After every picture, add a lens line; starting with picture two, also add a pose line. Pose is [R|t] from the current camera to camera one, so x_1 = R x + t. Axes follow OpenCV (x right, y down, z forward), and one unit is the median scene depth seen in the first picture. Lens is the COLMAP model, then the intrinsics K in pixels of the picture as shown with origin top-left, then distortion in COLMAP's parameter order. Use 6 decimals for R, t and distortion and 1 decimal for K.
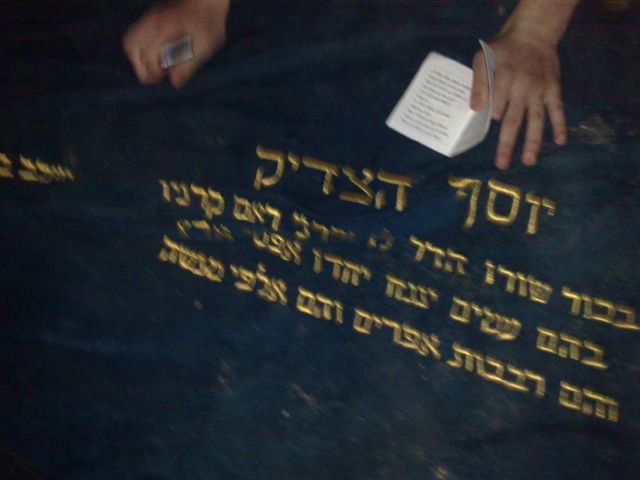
lens RADIAL K [[637.1, 0, 320.0], [0, 637.1, 240.6], [0, 0, 1]] dist [-0.035207, 0.000000]
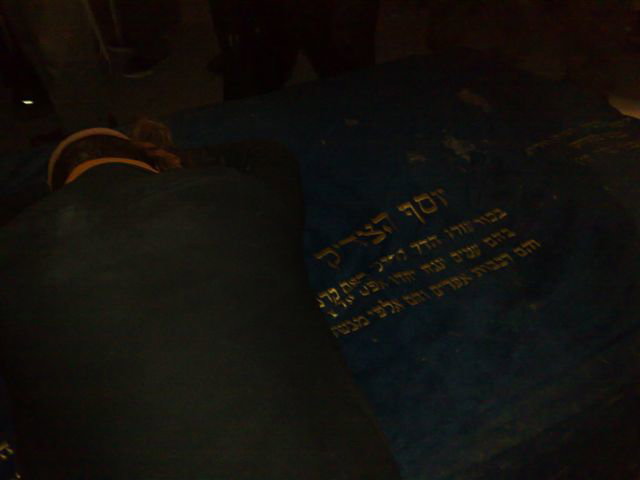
lens RADIAL K [[637.1, 0, 319.6], [0, 637.1, 239.9], [0, 0, 1]] dist [-0.035207, 0.000000]
pose [[0.520459, -0.365503, 0.771706, -1.306116], [0.715729, 0.679609, -0.160823, 0.087782], [-0.465677, 0.636033, 0.615310, 0.057942]]
